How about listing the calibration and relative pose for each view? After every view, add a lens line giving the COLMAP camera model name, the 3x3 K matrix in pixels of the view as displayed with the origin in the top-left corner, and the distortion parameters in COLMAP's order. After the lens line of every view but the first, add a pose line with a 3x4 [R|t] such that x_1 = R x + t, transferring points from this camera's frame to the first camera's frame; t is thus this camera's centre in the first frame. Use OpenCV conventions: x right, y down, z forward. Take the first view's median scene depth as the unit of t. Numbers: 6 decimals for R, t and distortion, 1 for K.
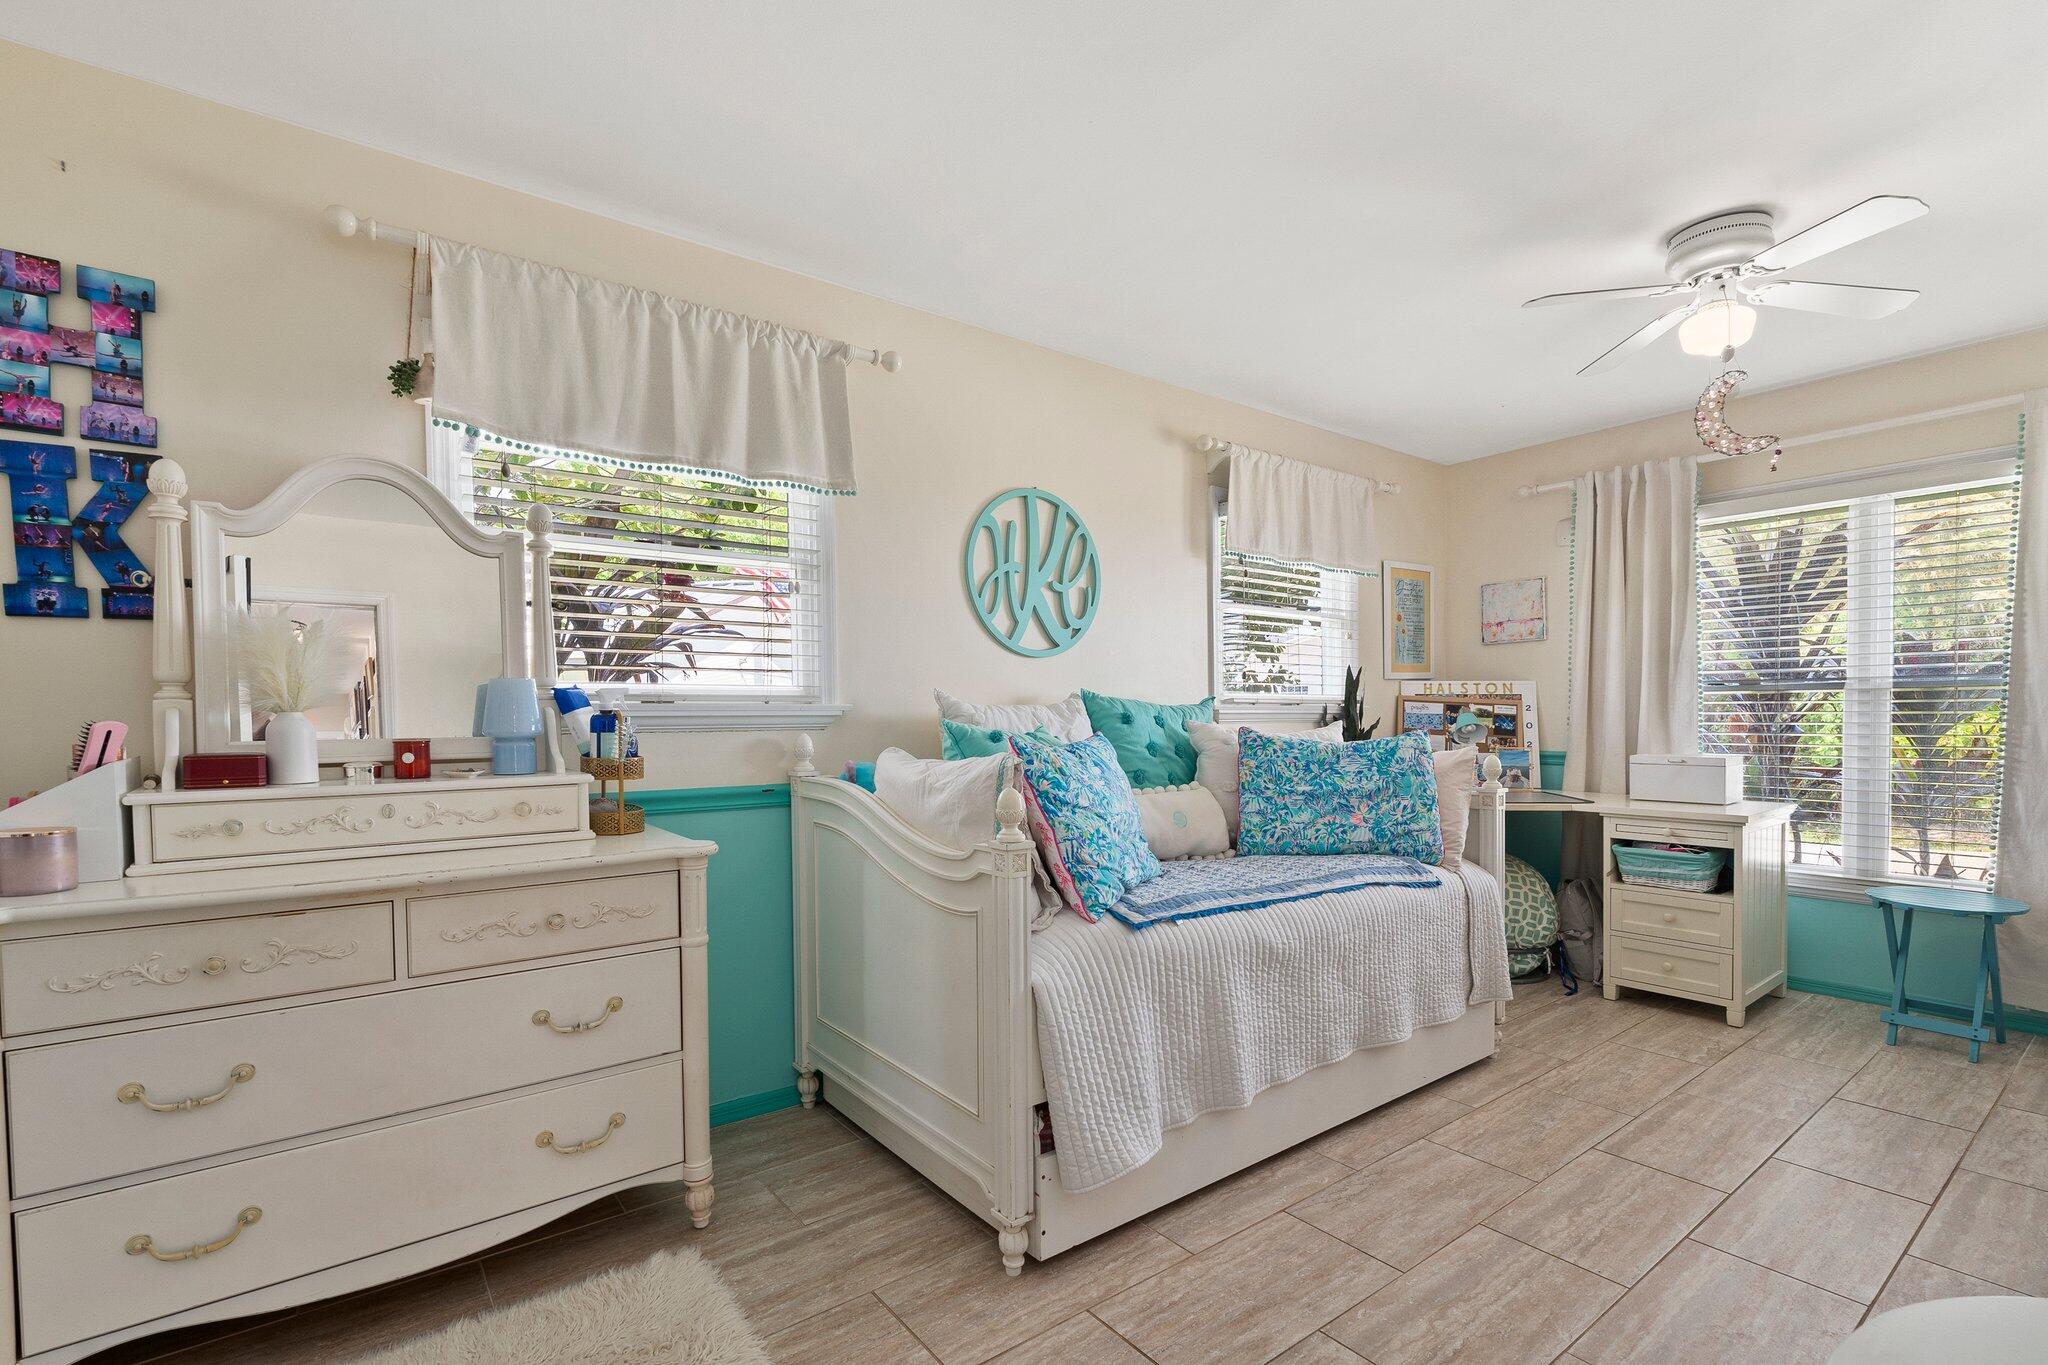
lens RADIAL K [[919.4, 0, 1008.2], [0, 919.4, 692.9], [0, 0, 1]] dist [-0.005425, 0.000518]
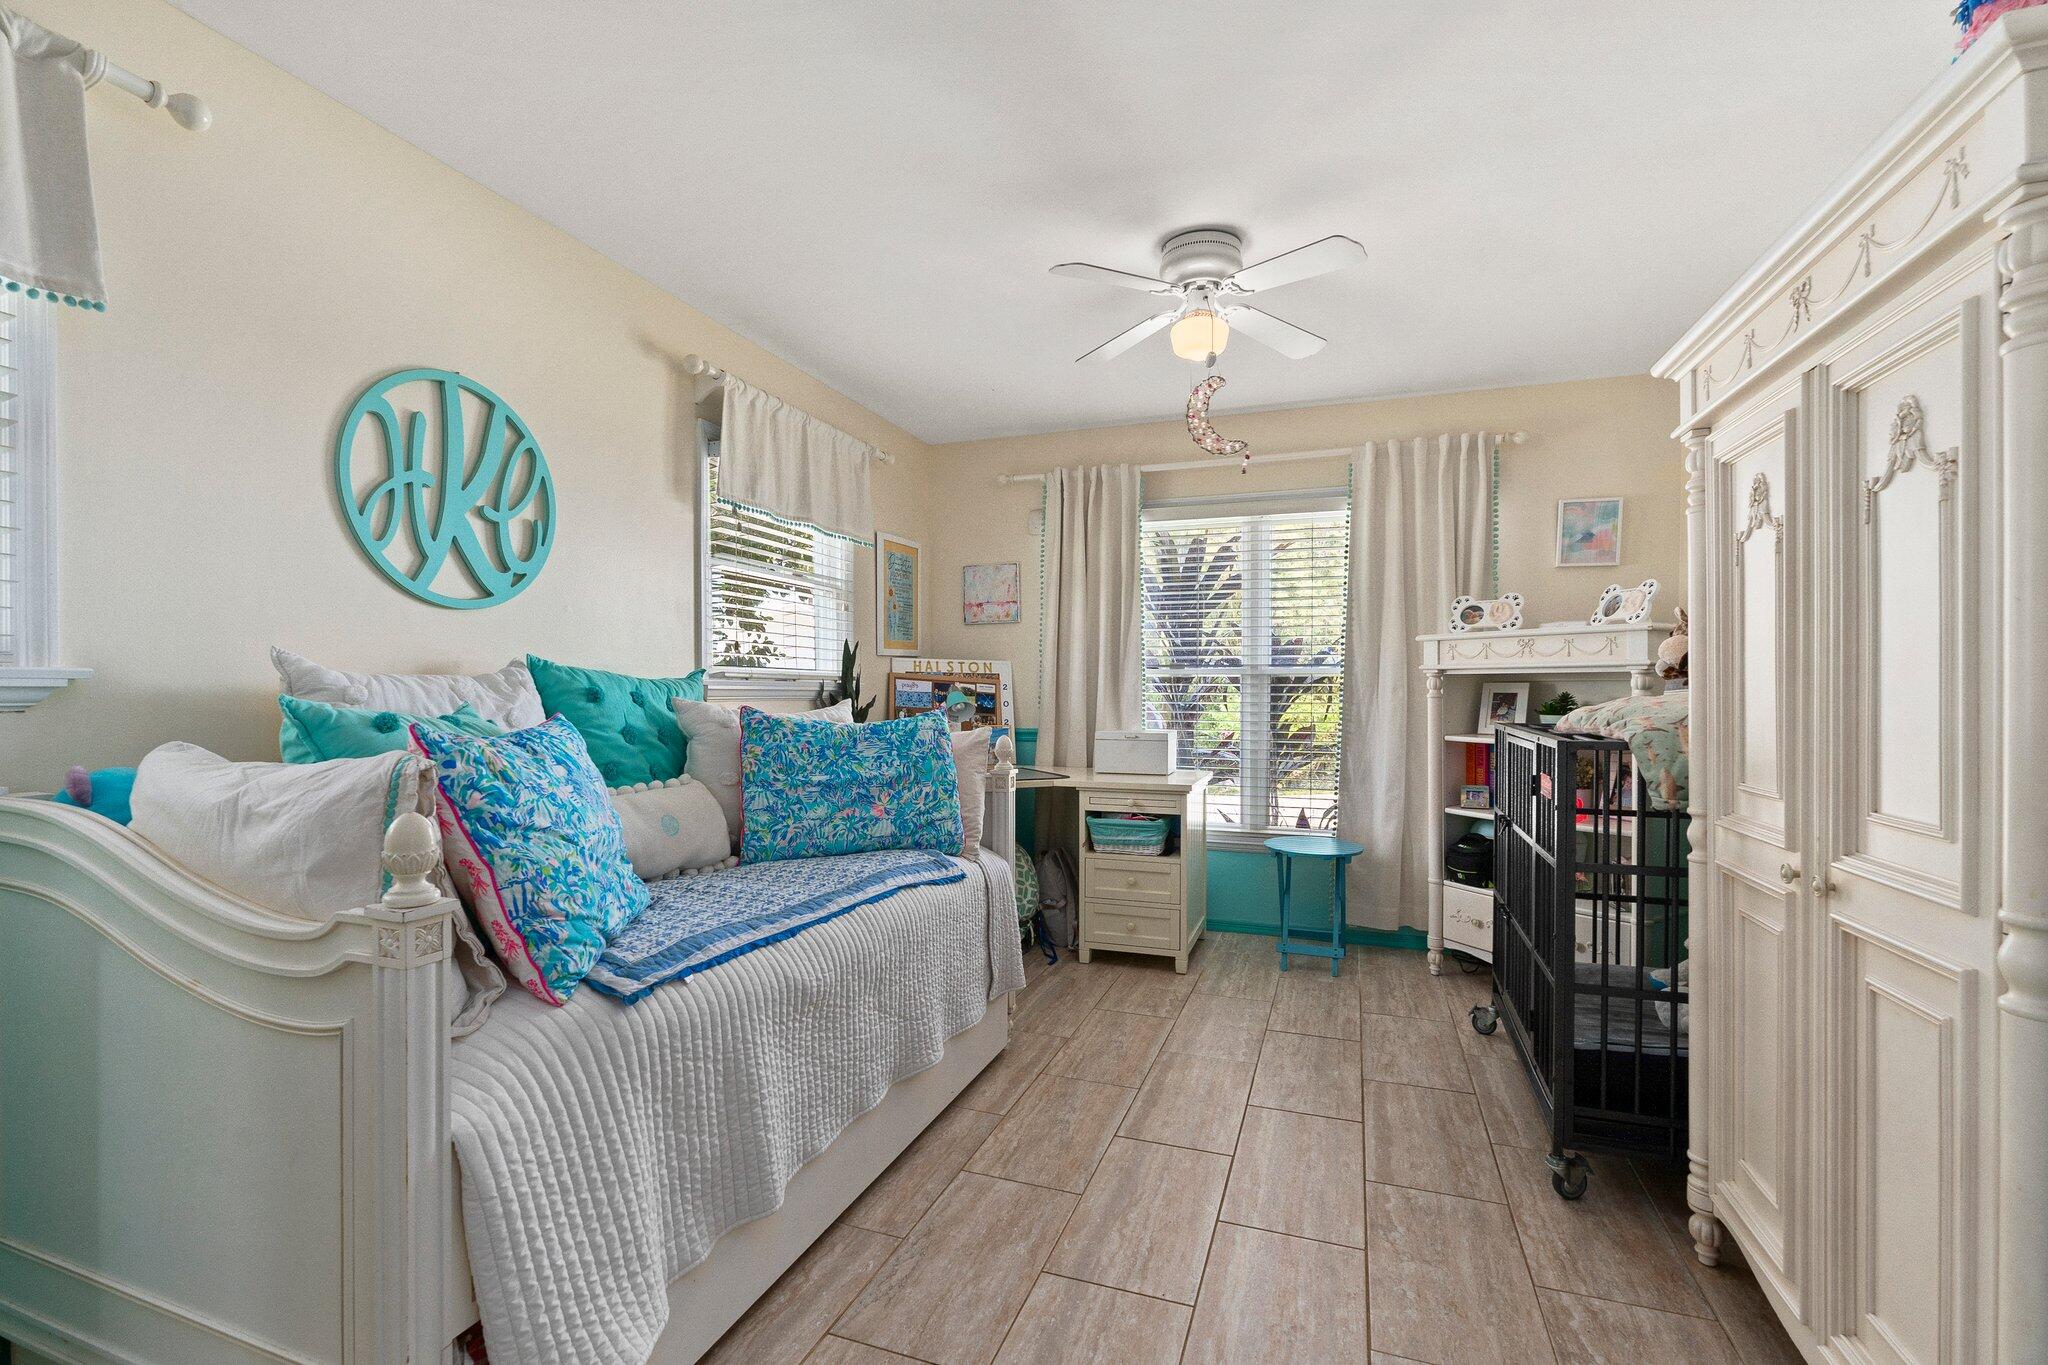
lens RADIAL K [[919.4, 0, 1008.2], [0, 919.4, 692.9], [0, 0, 1]] dist [-0.005425, 0.000518]
pose [[0.837753, 0.007375, 0.545999, 0.000669], [-0.021627, 0.999572, 0.019682, 0.003856], [-0.545620, -0.028297, 0.837555, 0.190347]]
